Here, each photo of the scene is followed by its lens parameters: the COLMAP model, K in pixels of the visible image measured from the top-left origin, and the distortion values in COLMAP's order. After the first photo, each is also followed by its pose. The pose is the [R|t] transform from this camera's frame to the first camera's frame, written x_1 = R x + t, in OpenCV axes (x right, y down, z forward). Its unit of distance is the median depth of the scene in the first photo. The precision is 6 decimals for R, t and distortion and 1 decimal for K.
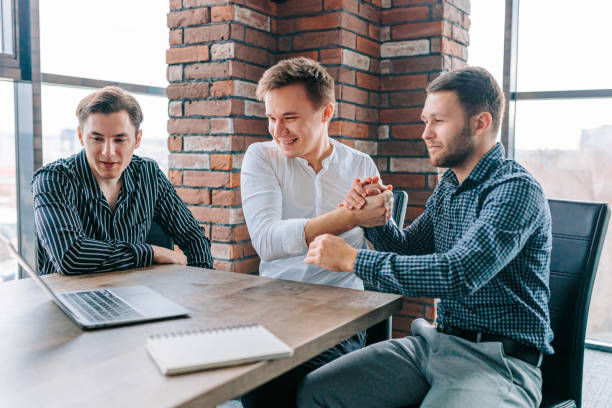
lens RADIAL K [[637.8, 0, 331.4], [0, 637.8, 204.7], [0, 0, 1]] dist [-0.005405, -0.021613]
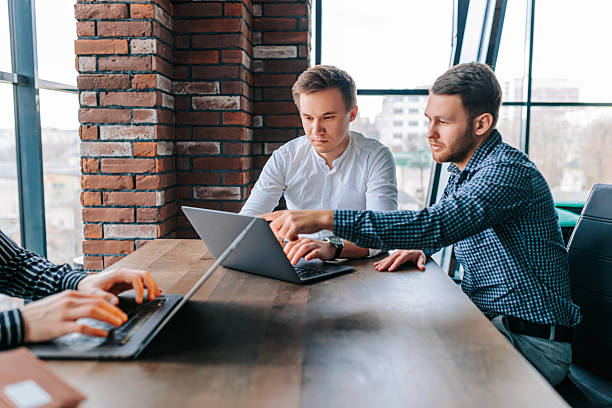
lens RADIAL K [[581.1, 0, 307.2], [0, 581.1, 202.8], [0, 0, 1]] dist [-0.002278, -0.003513]
pose [[0.878072, -0.063287, 0.474325, -0.399597], [0.045968, 0.997787, 0.048034, -0.010949], [-0.476315, -0.020373, 0.879038, -0.001816]]
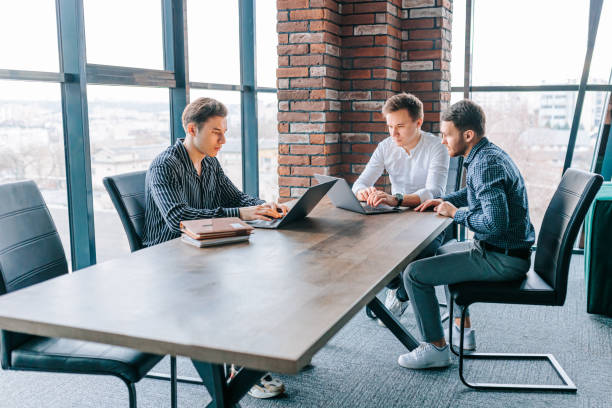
lens RADIAL K [[637.8, 0, 331.4], [0, 637.8, 204.7], [0, 0, 1]] dist [-0.005405, -0.021613]
pose [[0.985754, -0.037807, 0.163887, -0.407882], [0.026986, 0.997336, 0.067762, -0.008452], [-0.166012, -0.062375, 0.984149, -0.627331]]
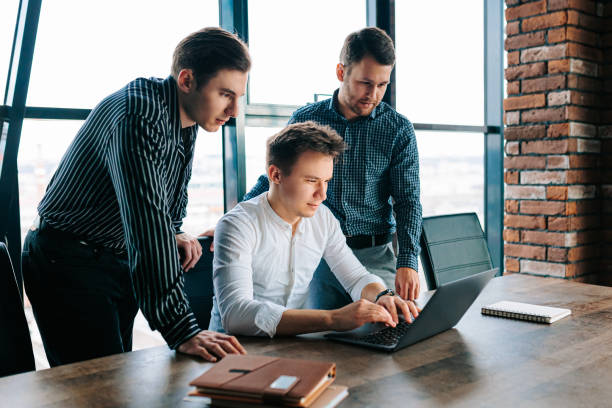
lens RADIAL K [[637.8, 0, 331.4], [0, 637.8, 204.7], [0, 0, 1]] dist [-0.005405, -0.021613]
pose [[0.936100, -0.006897, -0.351666, -0.147621], [-0.001400, 0.999727, -0.023335, -0.017772], [0.351731, 0.022336, 0.935835, -0.226102]]
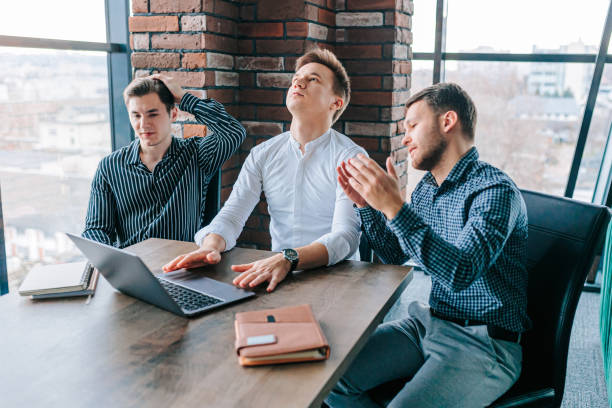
lens RADIAL K [[657.8, 0, 349.9], [0, 657.8, 204.9], [0, 0, 1]] dist [-0.004511, -0.003485]
pose [[0.975961, -0.034051, 0.215270, -0.158662], [0.007931, 0.992615, 0.121051, -0.075654], [-0.217802, -0.116434, 0.969023, -0.104723]]
